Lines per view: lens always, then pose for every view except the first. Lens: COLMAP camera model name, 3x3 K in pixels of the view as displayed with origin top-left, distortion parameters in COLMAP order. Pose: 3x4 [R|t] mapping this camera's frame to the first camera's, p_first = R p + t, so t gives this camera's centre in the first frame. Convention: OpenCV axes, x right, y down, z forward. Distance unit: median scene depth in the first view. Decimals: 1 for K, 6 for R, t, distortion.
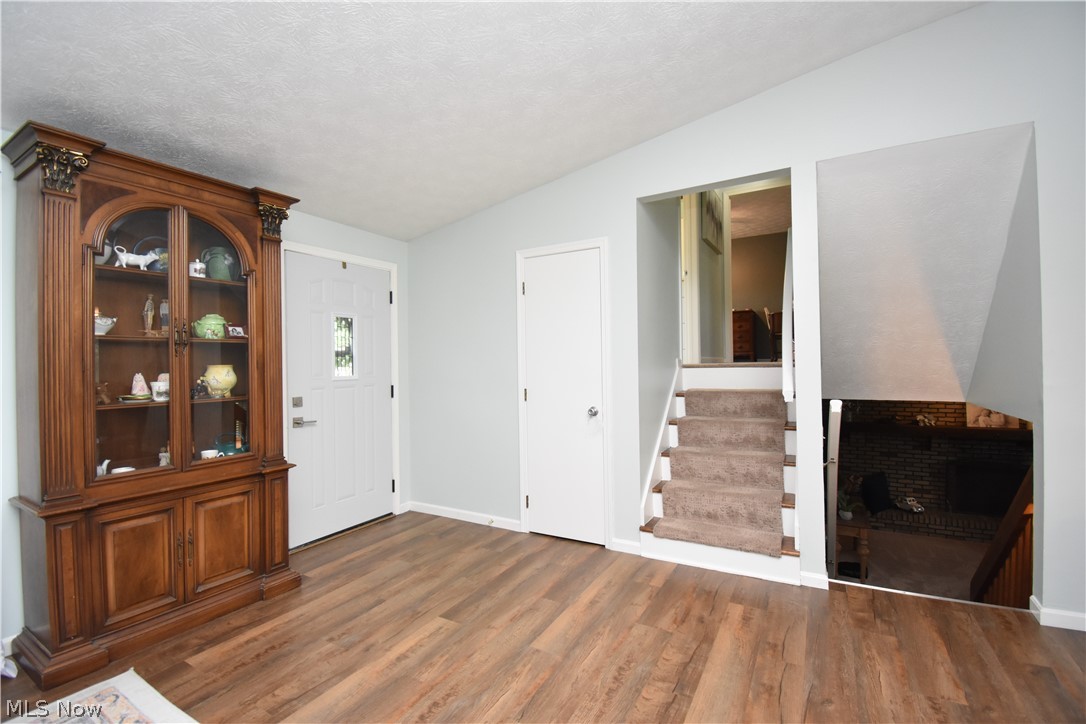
lens RADIAL K [[482.4, 0, 539.1], [0, 482.4, 360.6], [0, 0, 1]] dist [-0.001552, -0.000276]
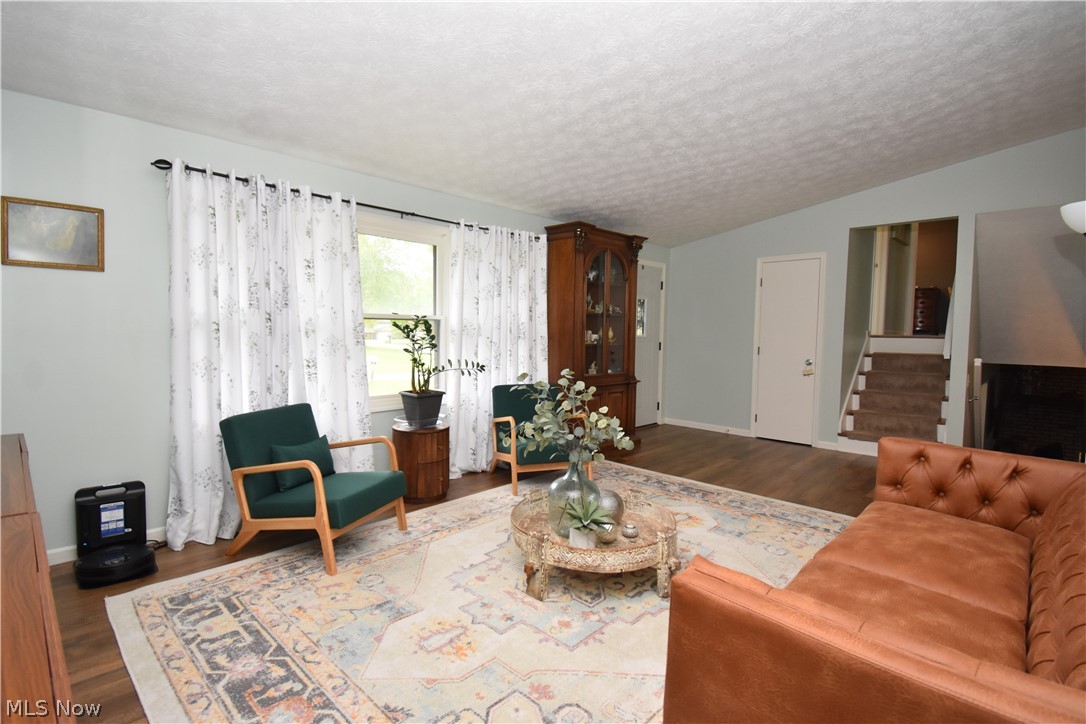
lens RADIAL K [[518.7, 0, 543.2], [0, 518.7, 359.8], [0, 0, 1]] dist [0.028026, -0.029903]
pose [[0.971656, 0.044989, -0.232080, -0.406857], [-0.030090, 0.997276, 0.067344, 0.008973], [0.234477, -0.058452, 0.970363, -1.050082]]
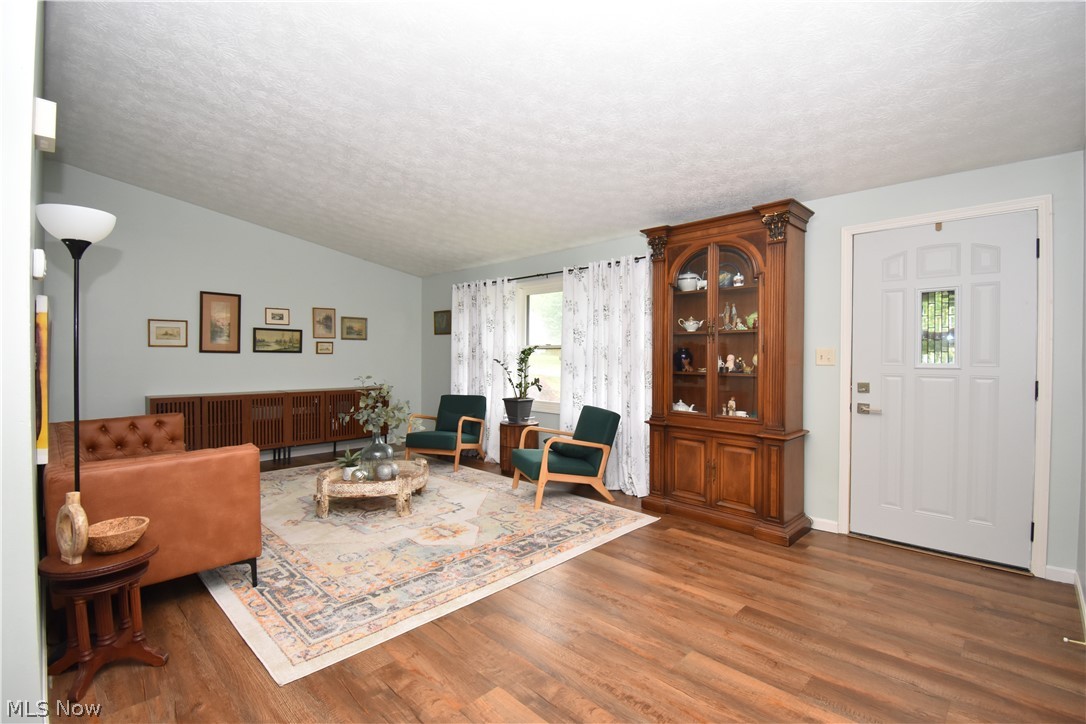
lens RADIAL K [[488.0, 0, 542.0], [0, 488.0, 359.7], [0, 0, 1]] dist [0.019790, -0.024991]
pose [[-0.249791, 0.022366, -0.968041, 0.732855], [0.005102, 0.999750, 0.021782, 0.006048], [0.968286, 0.000502, -0.249843, 0.732084]]
